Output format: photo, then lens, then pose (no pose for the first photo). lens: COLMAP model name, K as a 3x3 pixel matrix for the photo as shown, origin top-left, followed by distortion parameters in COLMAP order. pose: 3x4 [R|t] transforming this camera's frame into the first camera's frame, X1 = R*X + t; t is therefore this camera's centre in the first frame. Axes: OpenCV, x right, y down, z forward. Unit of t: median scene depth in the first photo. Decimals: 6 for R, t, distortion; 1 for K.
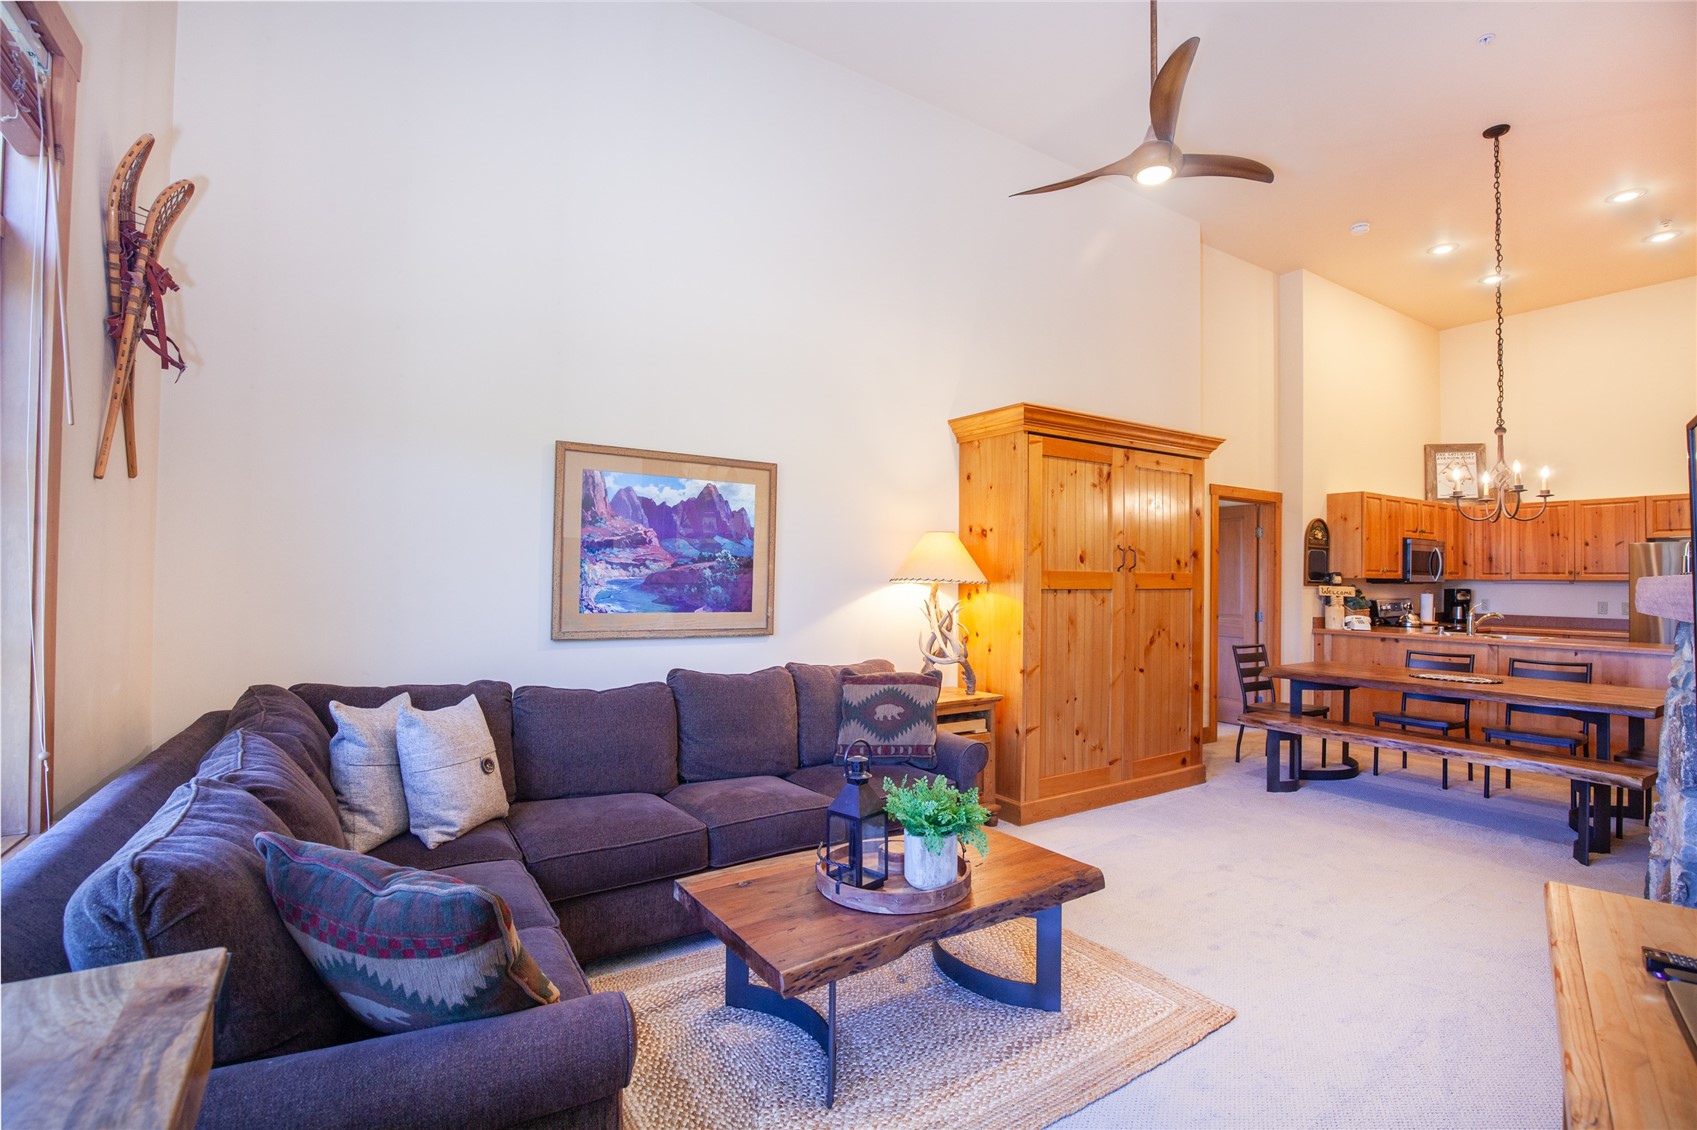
lens RADIAL K [[771.1, 0, 846.6], [0, 771.1, 565.0], [0, 0, 1]] dist [-0.038929, 0.006601]
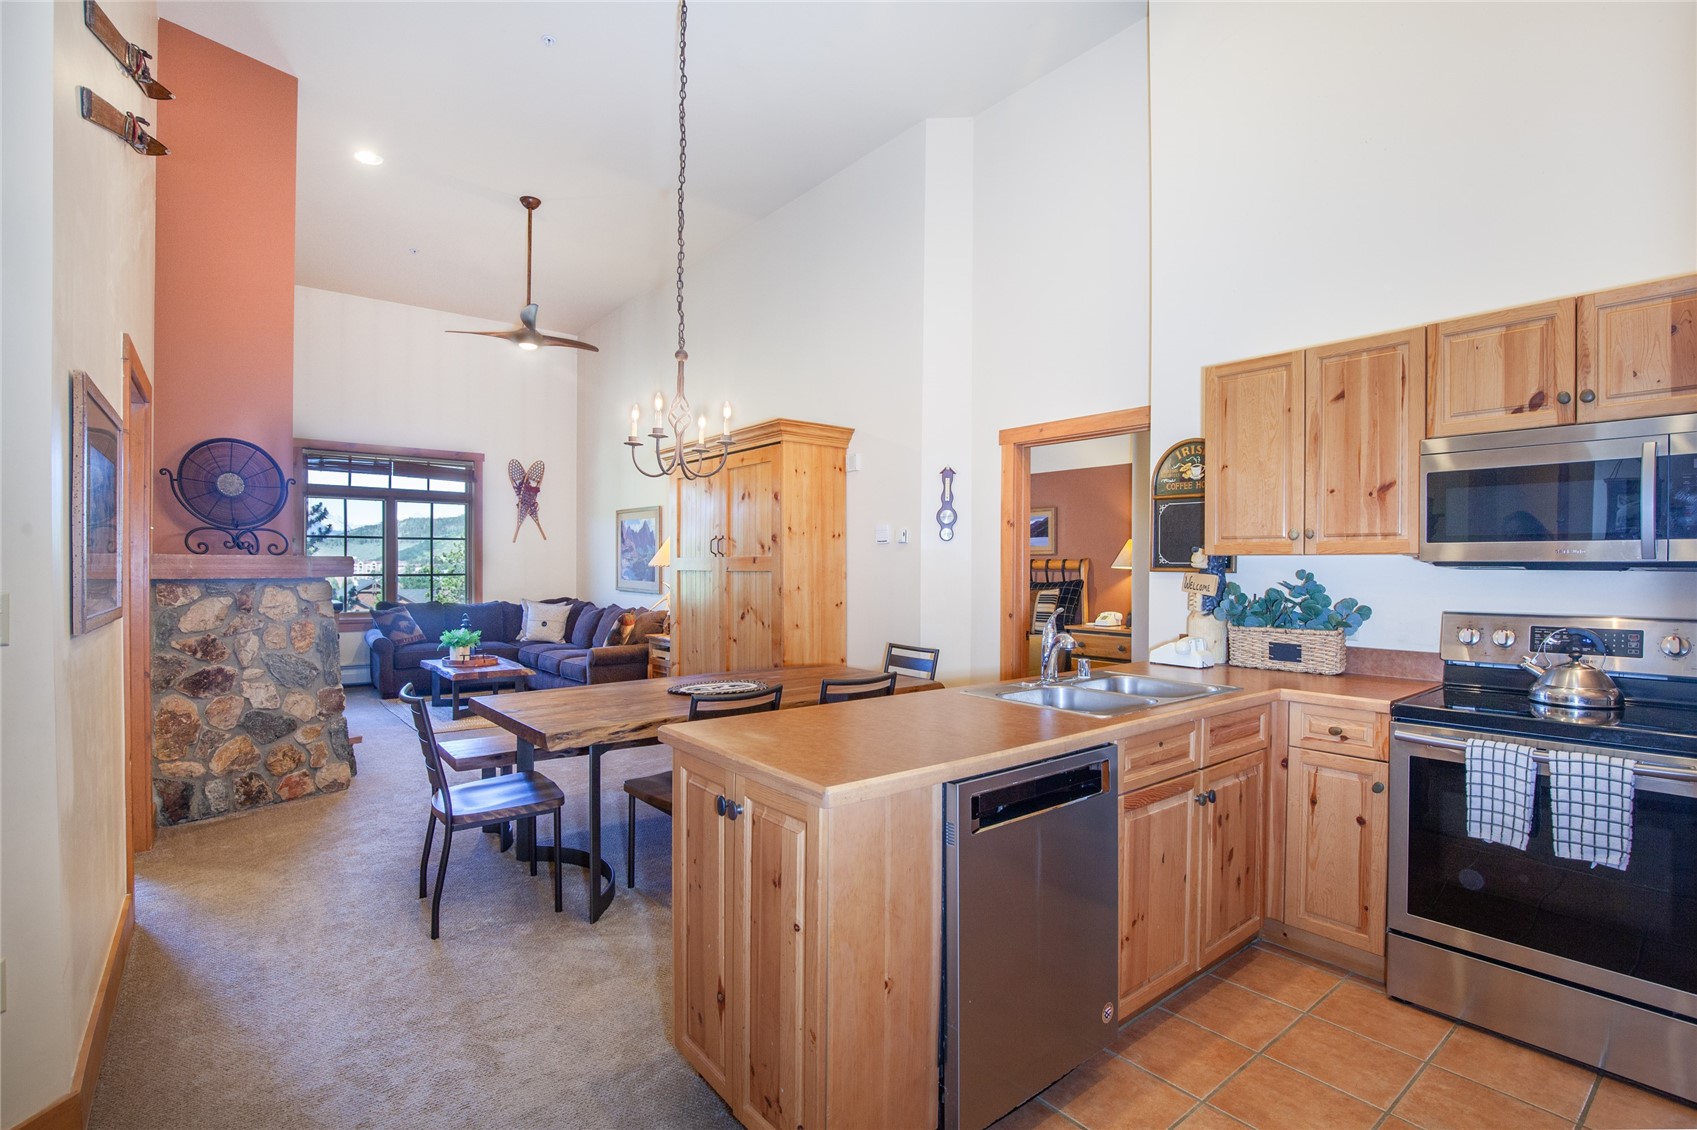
lens RADIAL K [[783.4, 0, 852.4], [0, 783.4, 571.7], [0, 0, 1]] dist [-0.032920, 0.000556]
pose [[0.120779, -0.002643, -0.992676, 1.117935], [0.011770, 0.999930, -0.001230, 0.024963], [0.992610, -0.011535, 0.120801, 0.723187]]
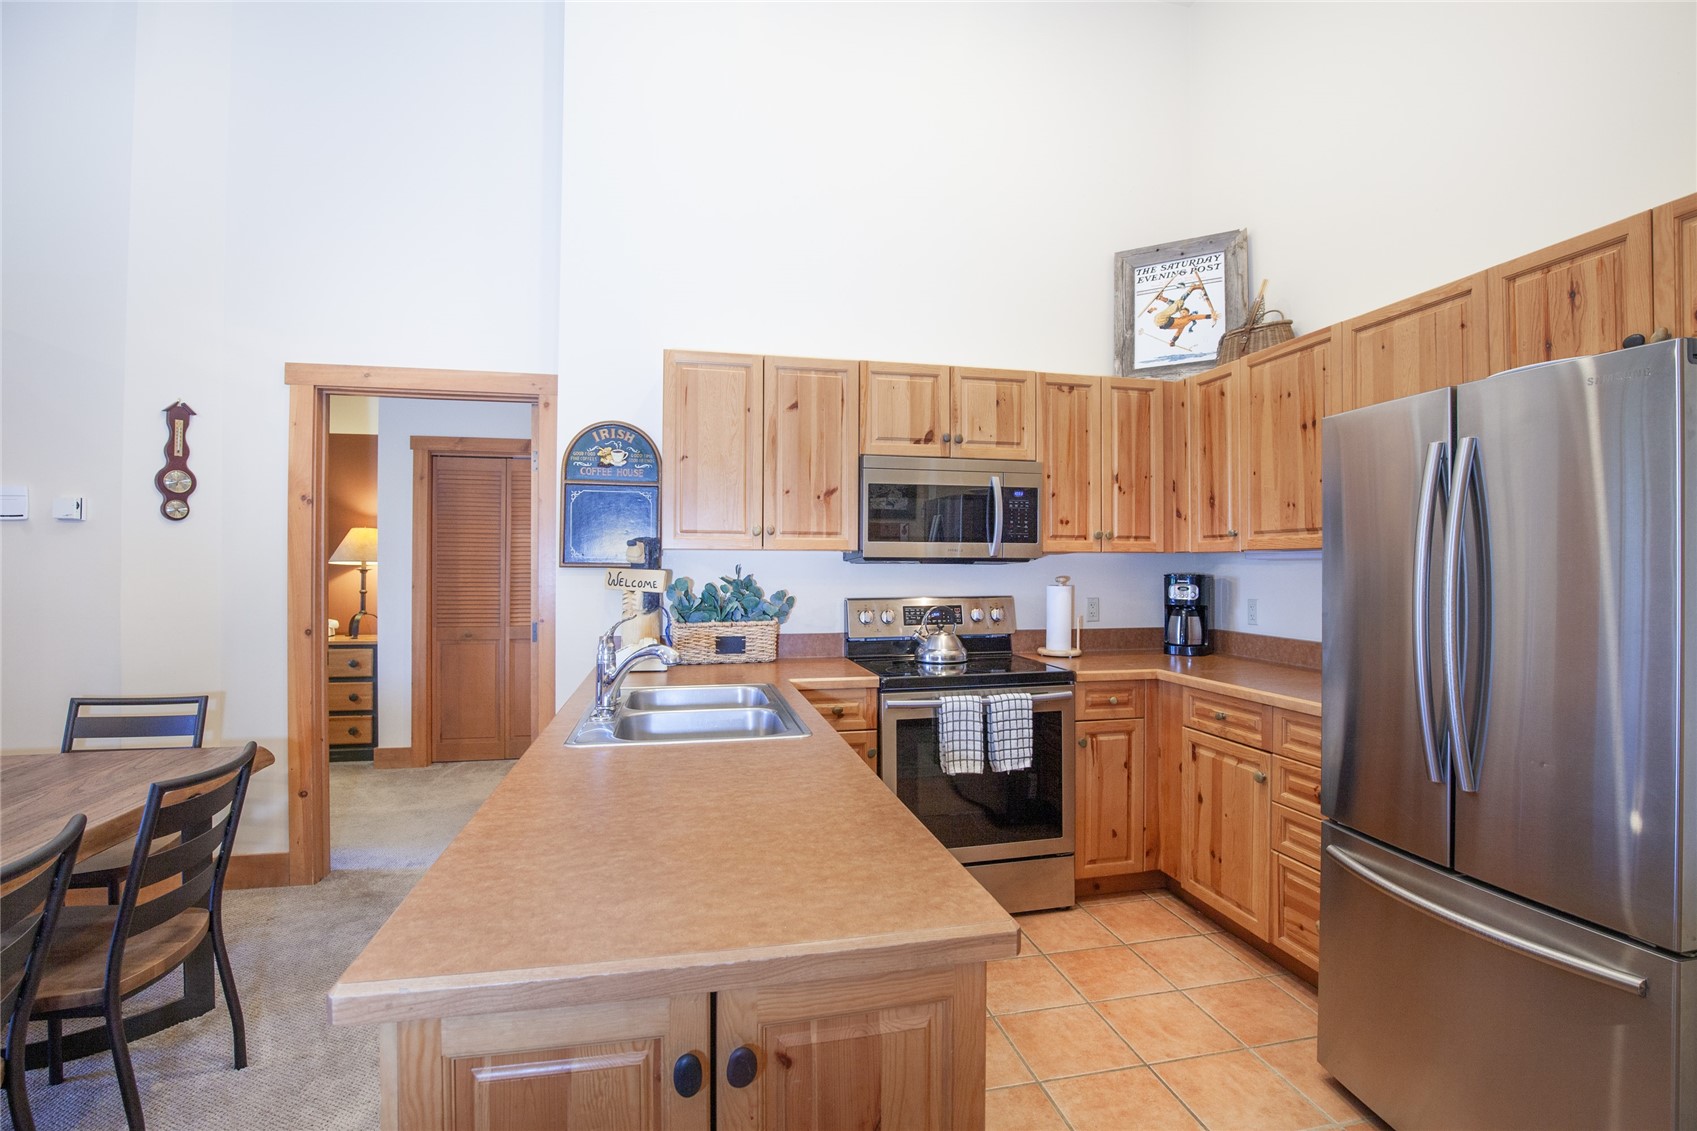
lens RADIAL K [[785.5, 0, 857.3], [0, 785.5, 557.2], [0, 0, 1]] dist [-0.036476, 0.006997]
pose [[0.943421, -0.011315, -0.331405, 0.927229], [0.013046, 0.999910, 0.003000, 0.021499], [0.331341, -0.007154, 0.943484, 0.610602]]
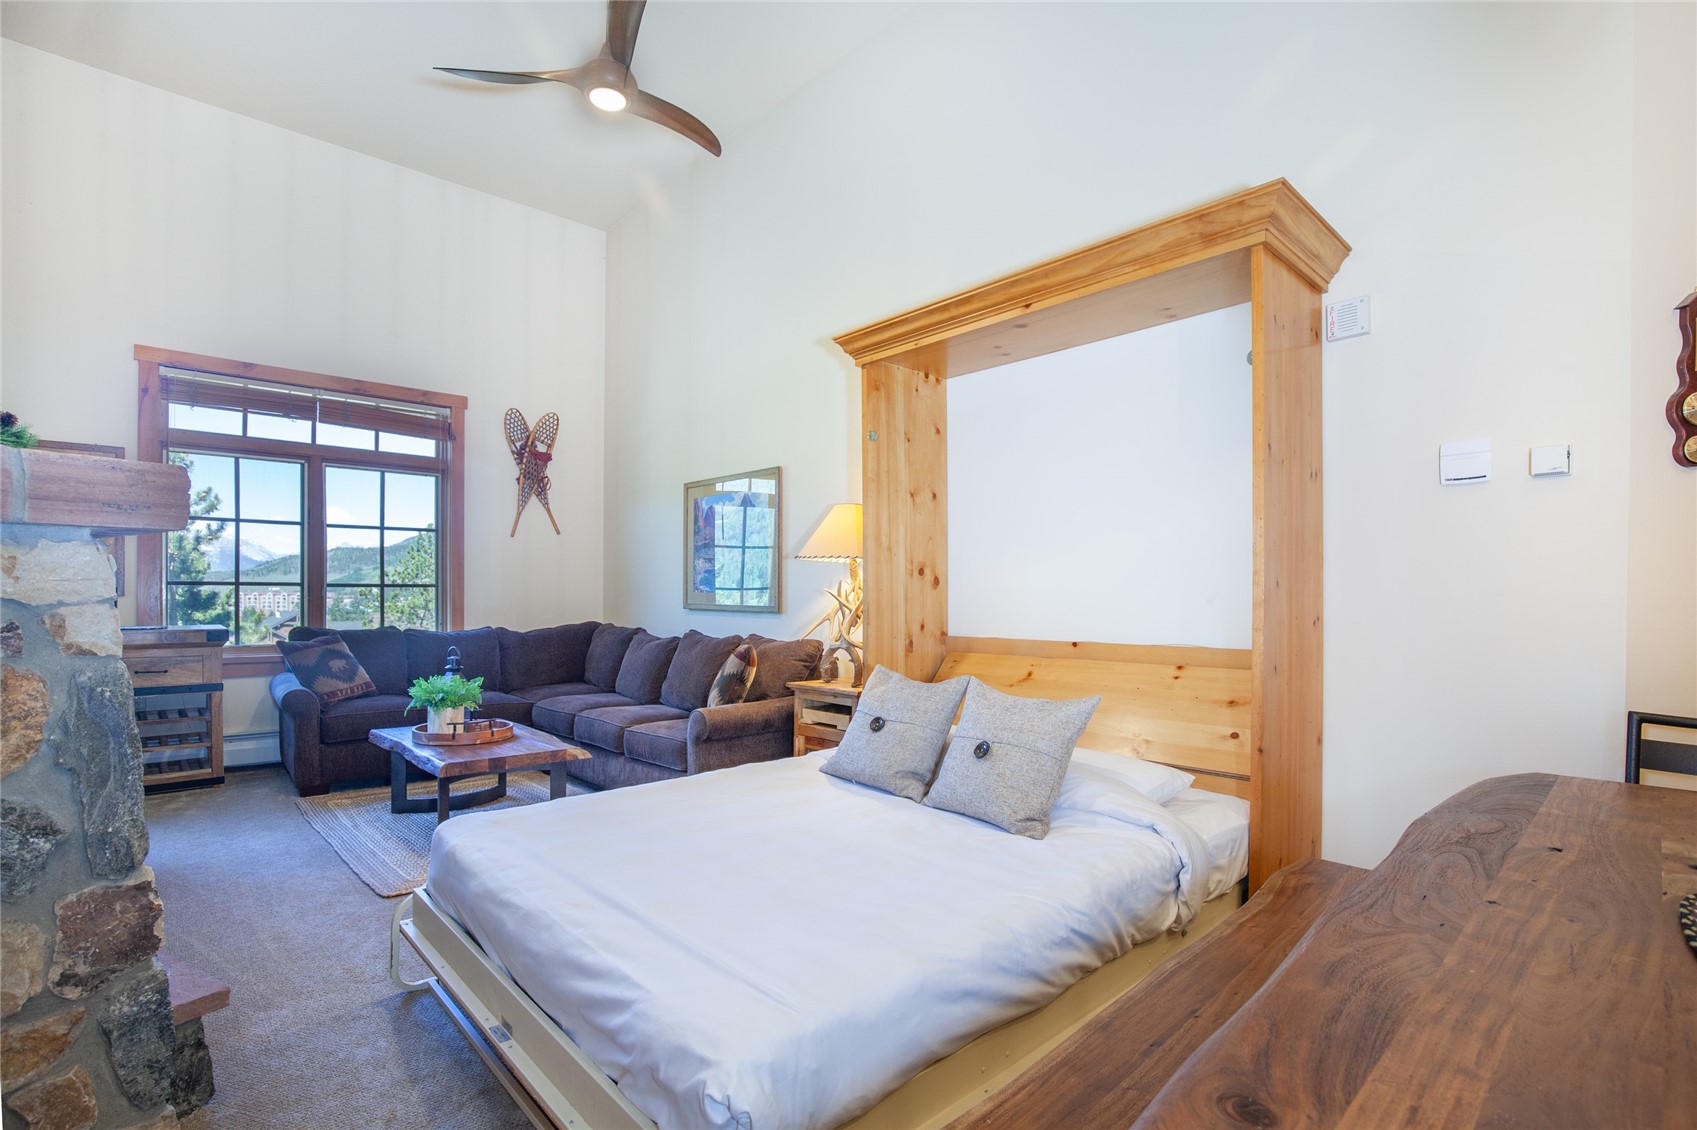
lens RADIAL K [[792.8, 0, 851.6], [0, 792.8, 604.0], [0, 0, 1]] dist [-0.029939, 0.001055]
pose [[0.182081, -0.003274, -0.983278, 0.645833], [0.012453, 0.999922, -0.001023, 0.046726], [0.983205, -0.012059, 0.182107, 0.516269]]
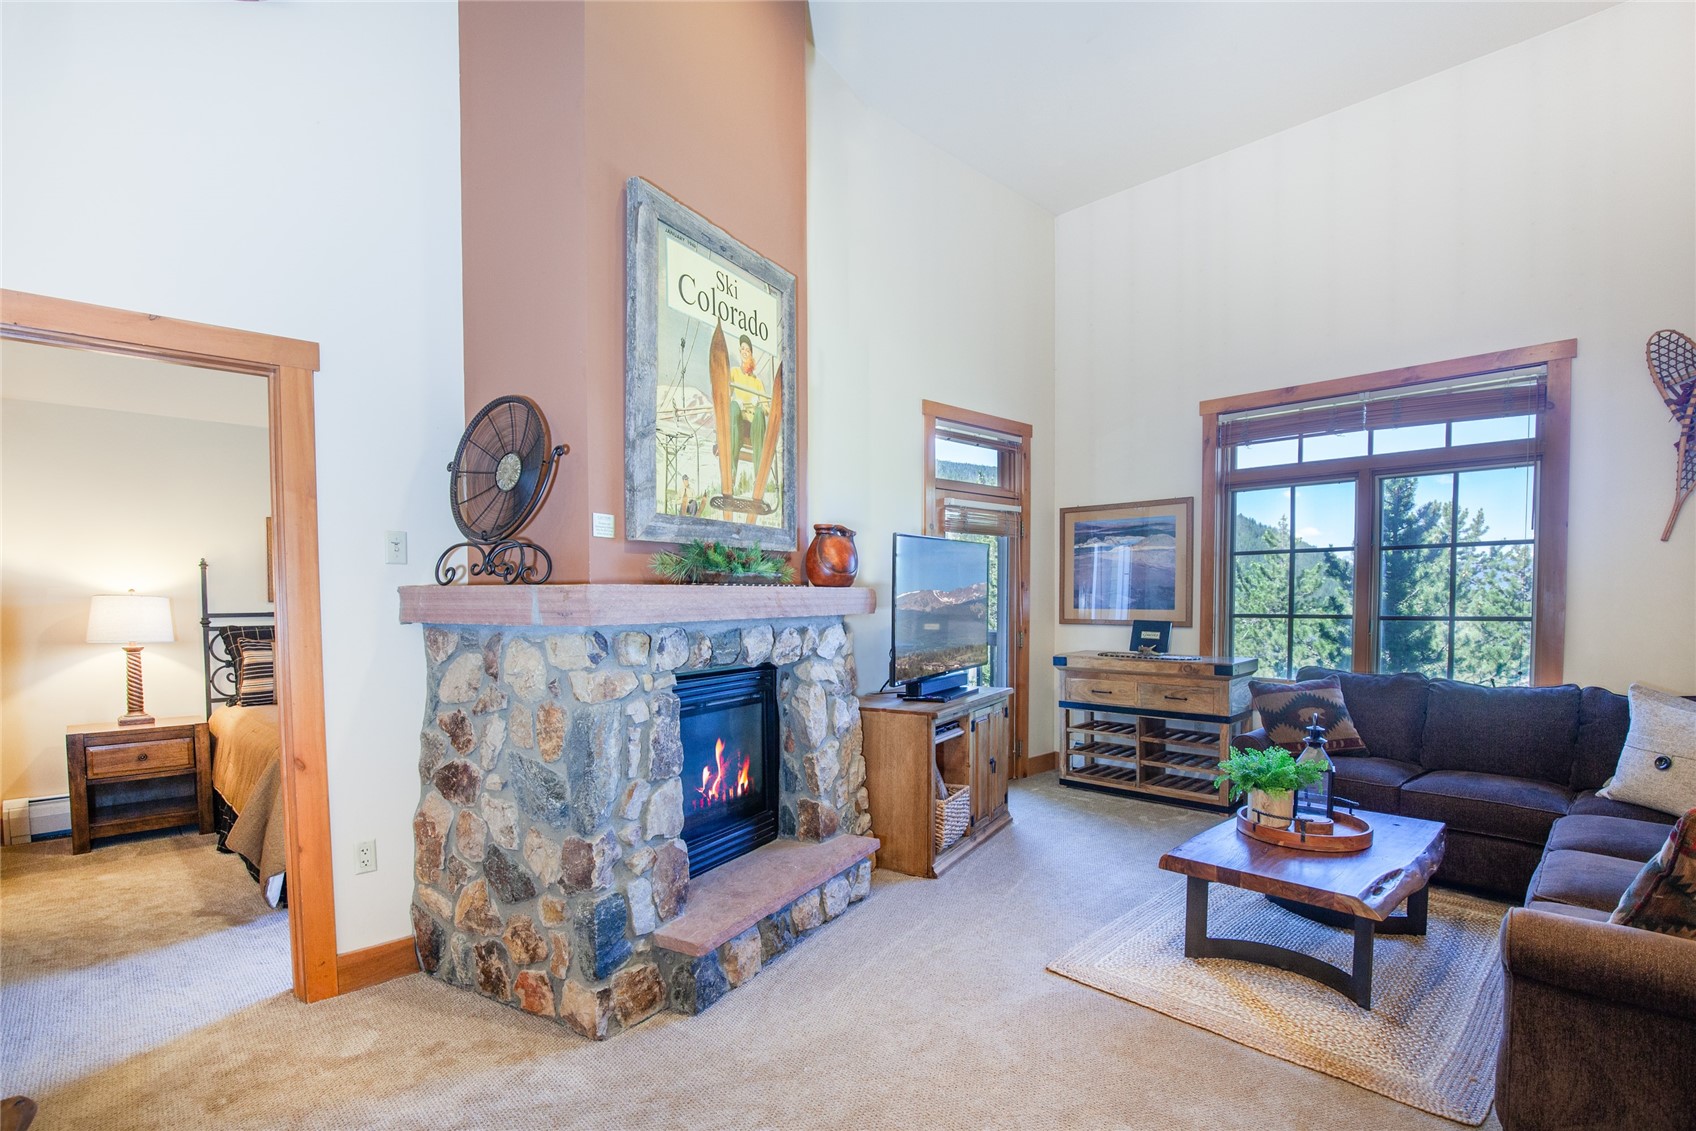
lens RADIAL K [[813.0, 0, 842.2], [0, 813.0, 637.2], [0, 0, 1]] dist [-0.025855, 0.000556]
pose [[-0.981019, 0.001422, -0.193909, 0.365956], [-0.004818, 0.999486, 0.031708, 0.017113], [0.193854, 0.032041, -0.980507, 0.732003]]
